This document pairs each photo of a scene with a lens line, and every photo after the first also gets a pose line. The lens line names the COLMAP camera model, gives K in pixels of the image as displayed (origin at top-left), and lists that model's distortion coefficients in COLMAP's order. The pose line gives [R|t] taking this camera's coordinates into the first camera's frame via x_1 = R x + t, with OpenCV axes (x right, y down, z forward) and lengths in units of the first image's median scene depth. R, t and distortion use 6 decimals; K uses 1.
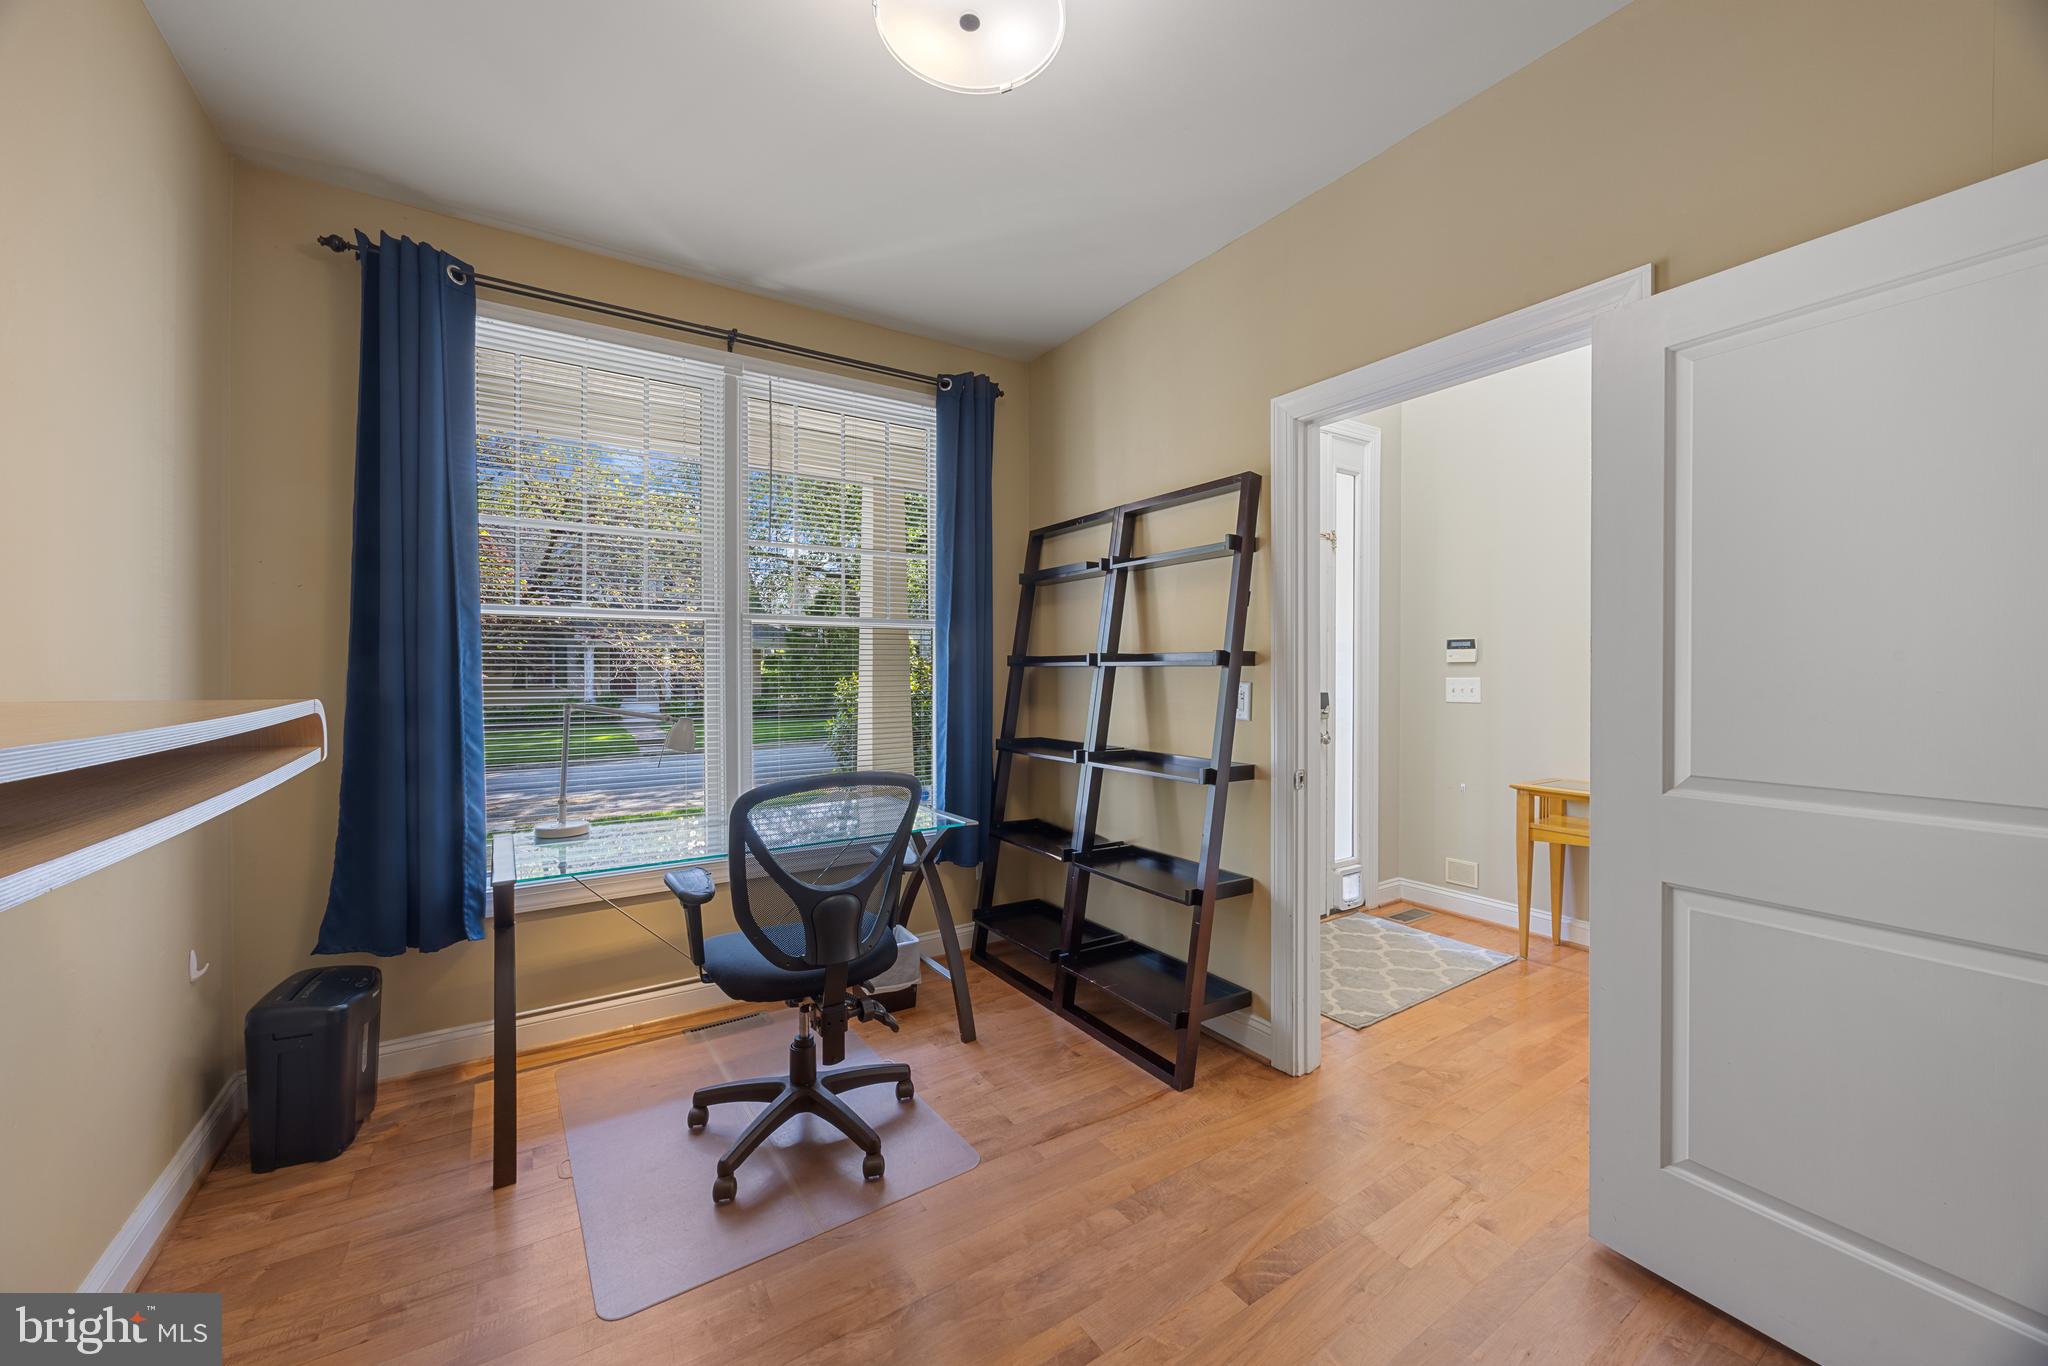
lens RADIAL K [[790.4, 0, 1022.3], [0, 790.4, 680.8], [0, 0, 1]] dist [-0.002410, -0.000232]
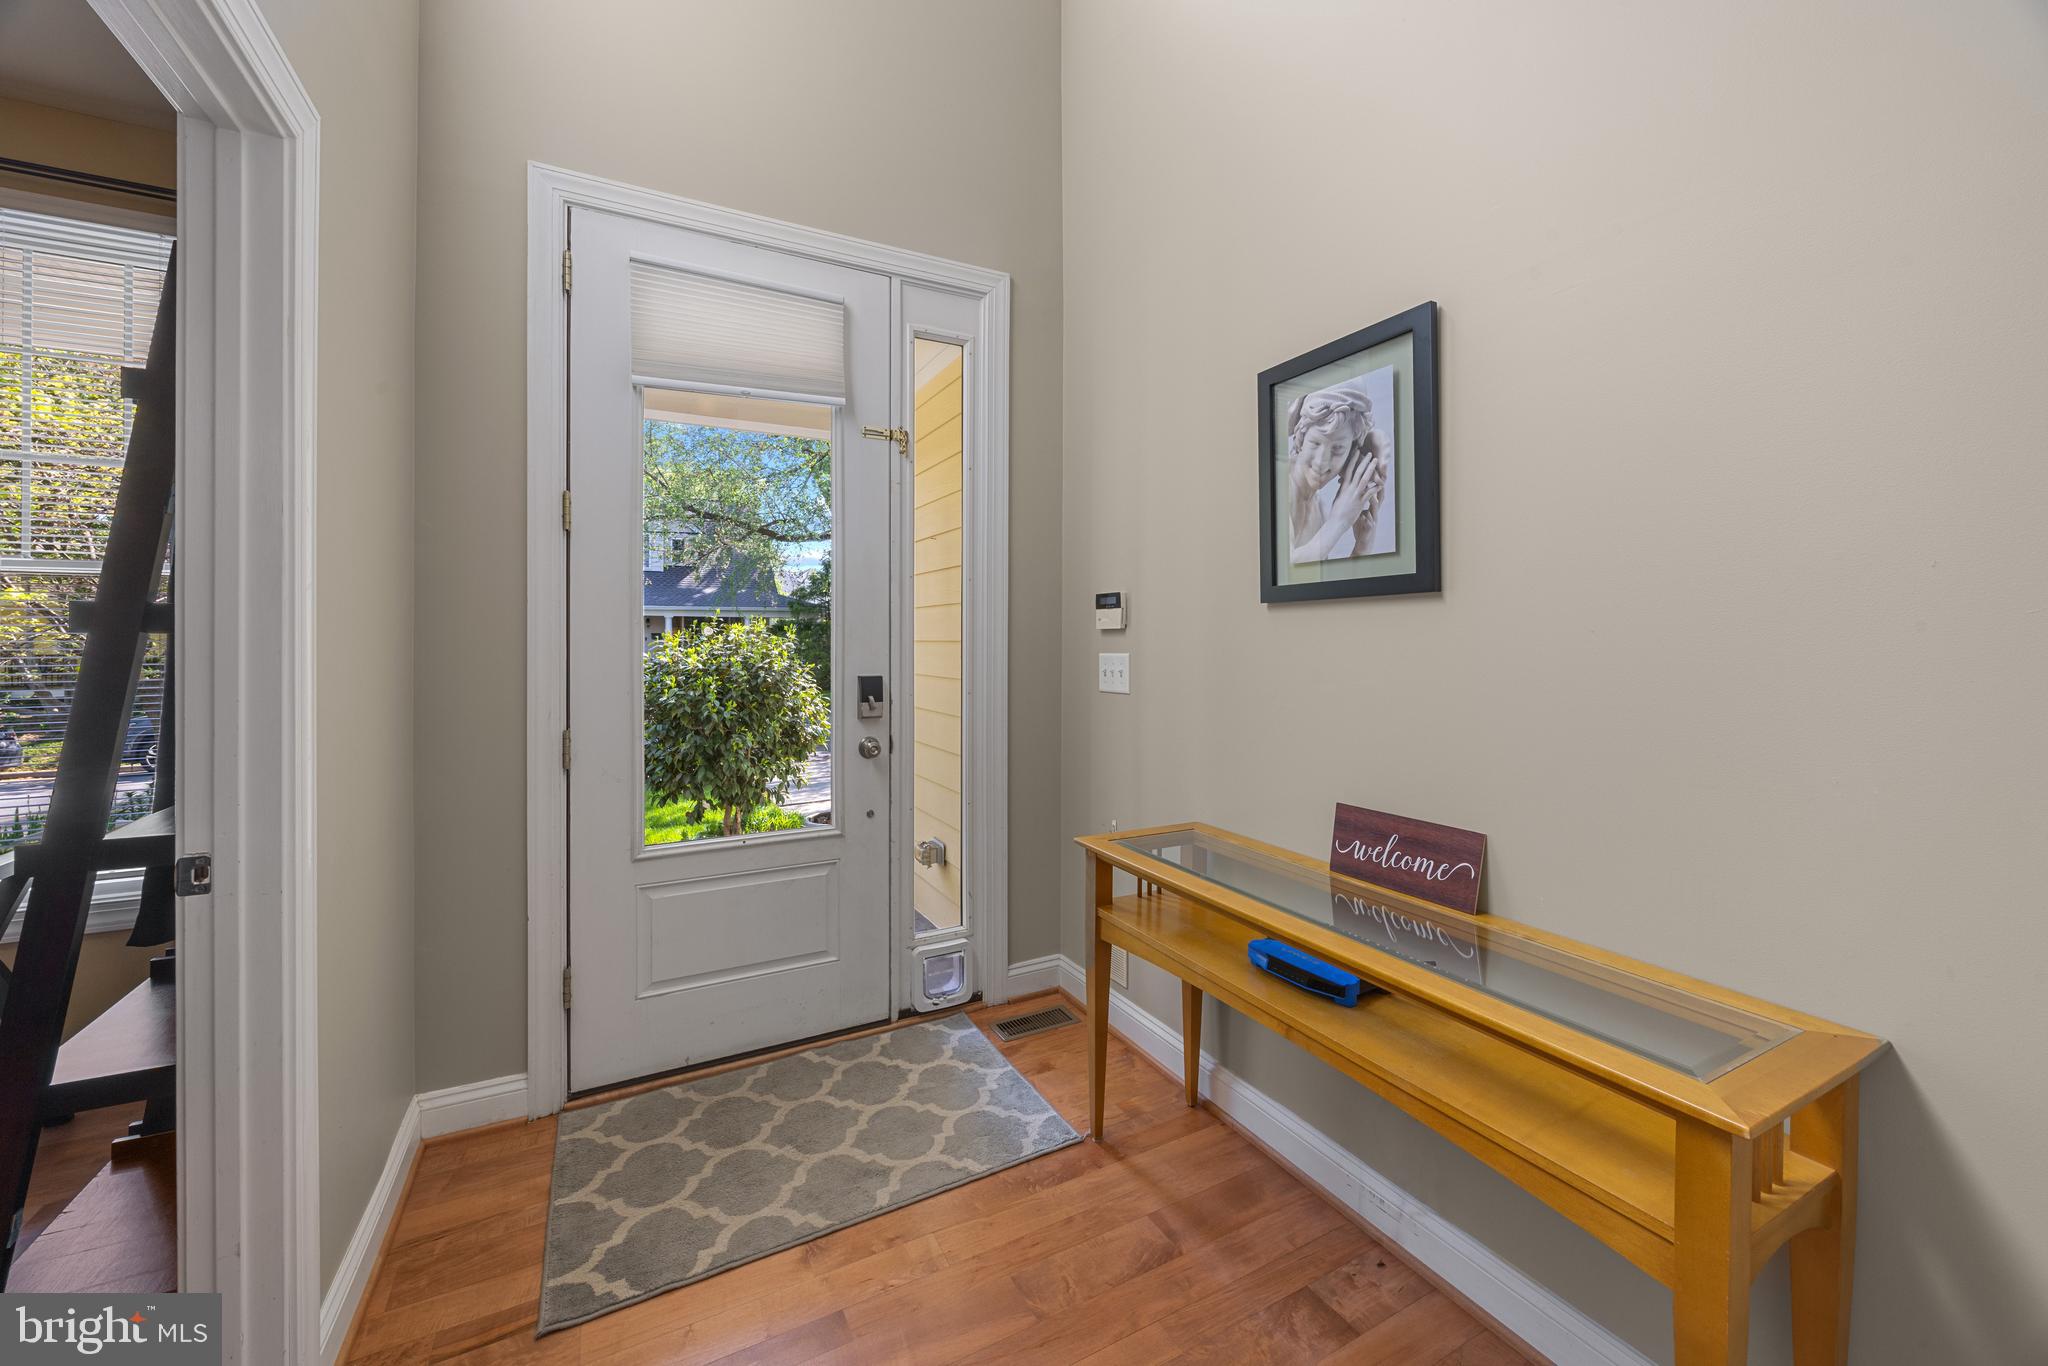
lens RADIAL K [[790.4, 0, 1047.8], [0, 790.4, 647.0], [0, 0, 1]] dist [-0.002410, -0.000232]
pose [[0.995822, -0.000542, -0.091310, 0.579144], [0.000149, 0.999991, -0.004305, -0.006550], [0.091311, 0.004274, 0.995813, 0.369970]]
